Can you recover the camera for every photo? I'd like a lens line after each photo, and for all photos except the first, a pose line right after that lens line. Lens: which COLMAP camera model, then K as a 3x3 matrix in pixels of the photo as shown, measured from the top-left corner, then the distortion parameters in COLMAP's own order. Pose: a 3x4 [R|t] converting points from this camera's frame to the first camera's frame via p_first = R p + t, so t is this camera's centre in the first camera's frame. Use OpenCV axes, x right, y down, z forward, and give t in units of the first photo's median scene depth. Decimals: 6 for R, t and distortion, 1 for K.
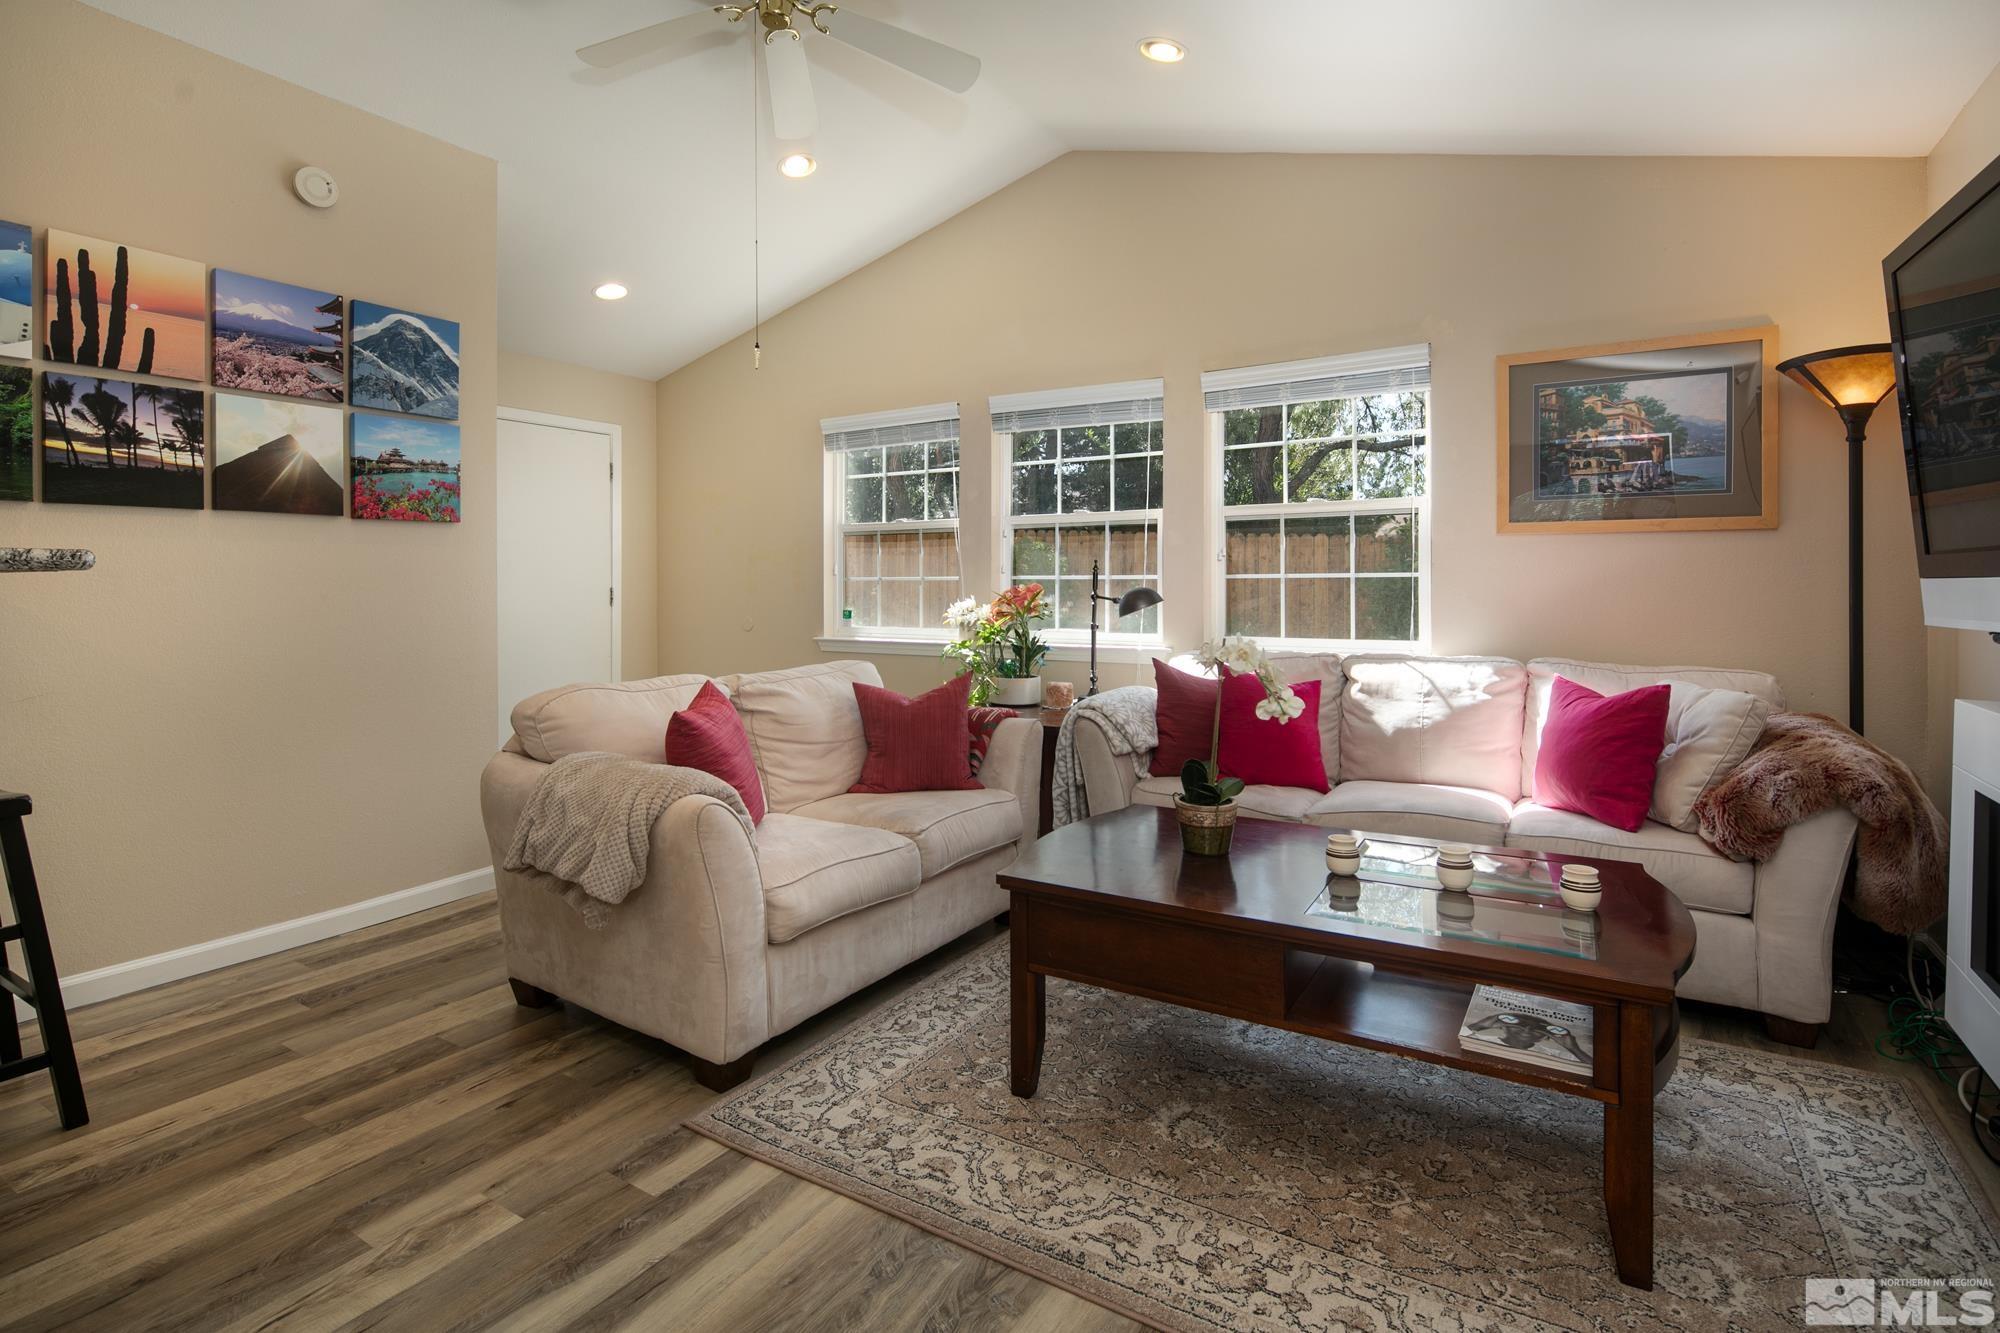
lens RADIAL K [[965.8, 0, 991.3], [0, 965.8, 582.7], [0, 0, 1]] dist [0.002257, -0.000183]
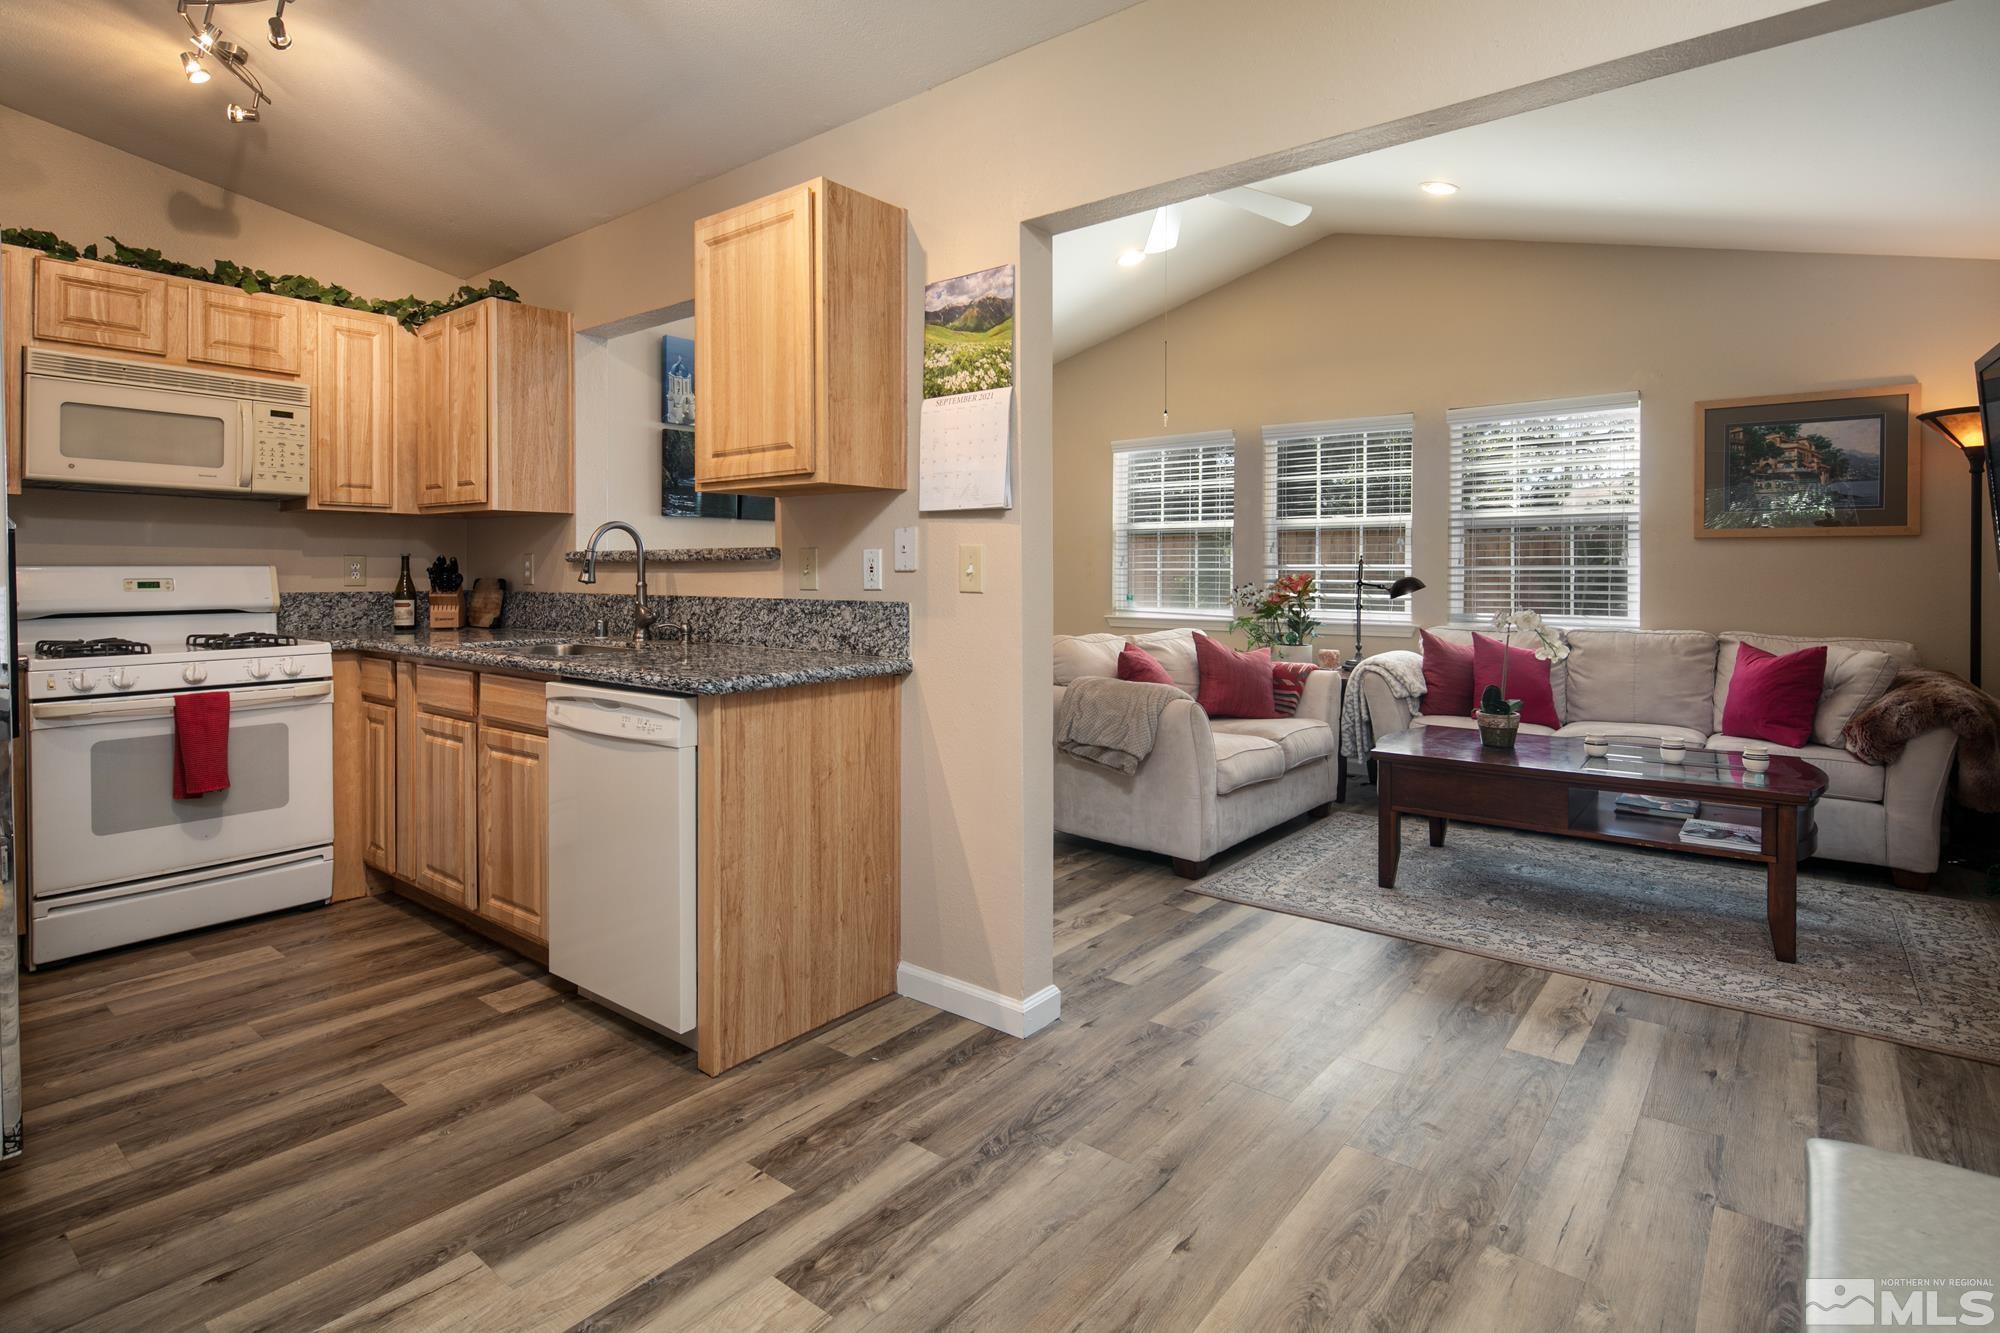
lens RADIAL K [[1003.1, 0, 997.2], [0, 1003.1, 574.1], [0, 0, 1]] dist [0.000670, -0.000426]
pose [[0.993929, 0.006538, -0.109833, -0.348343], [-0.006276, 0.999977, 0.002728, 0.002232], [0.109848, -0.002022, 0.993946, -0.597545]]
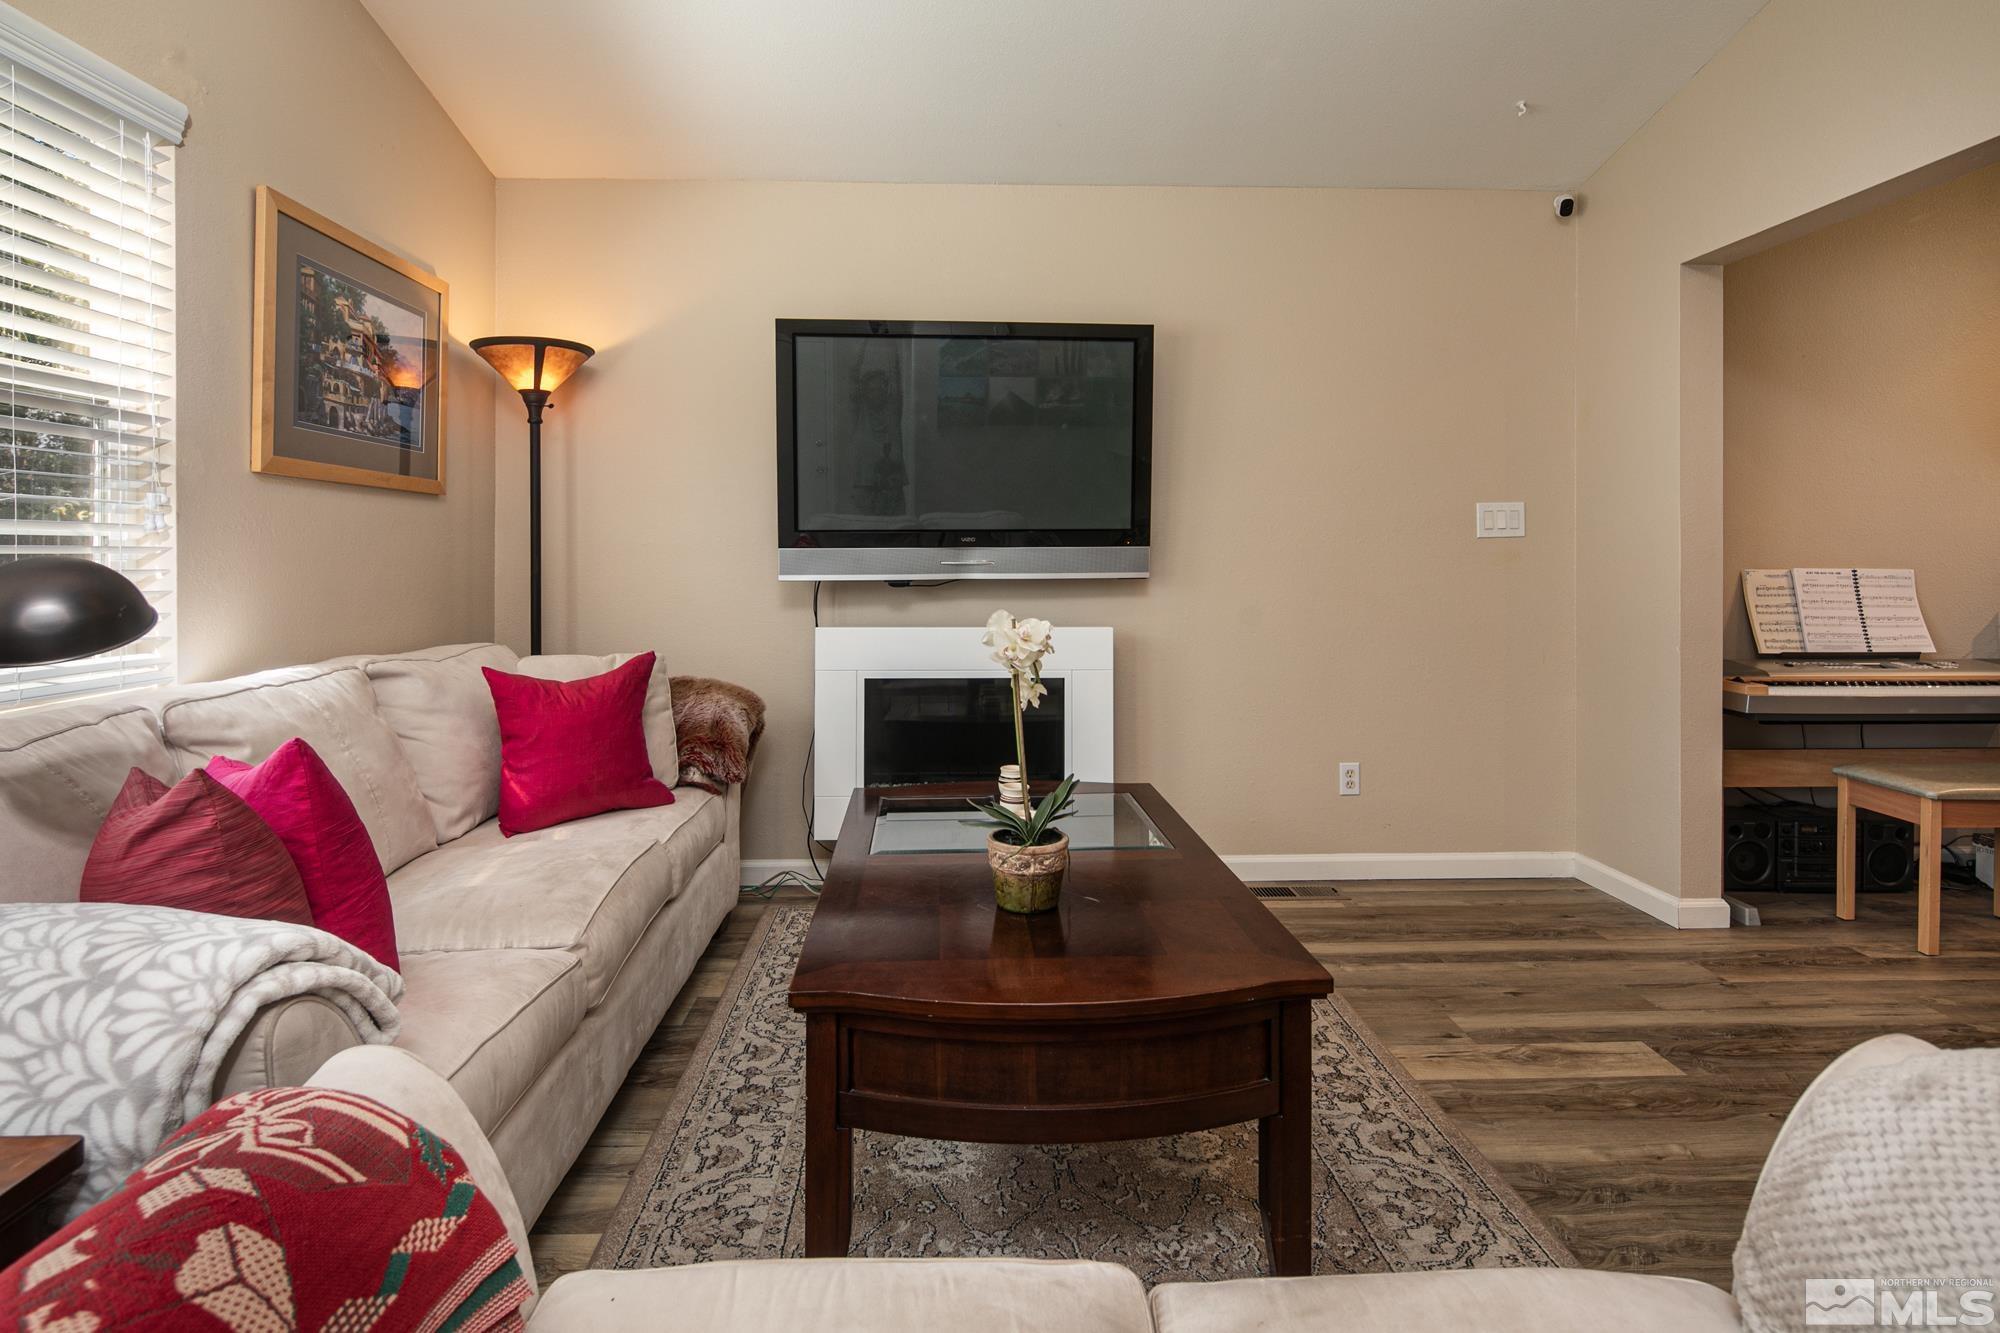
lens RADIAL K [[1006.0, 0, 976.3], [0, 1006.0, 559.0], [0, 0, 1]] dist [-0.000027, -0.000193]
pose [[-0.554980, 0.003110, 0.831858, -0.349734], [0.002357, 0.999995, -0.002166, 0.011106], [-0.831860, 0.000759, -0.554985, 1.274281]]
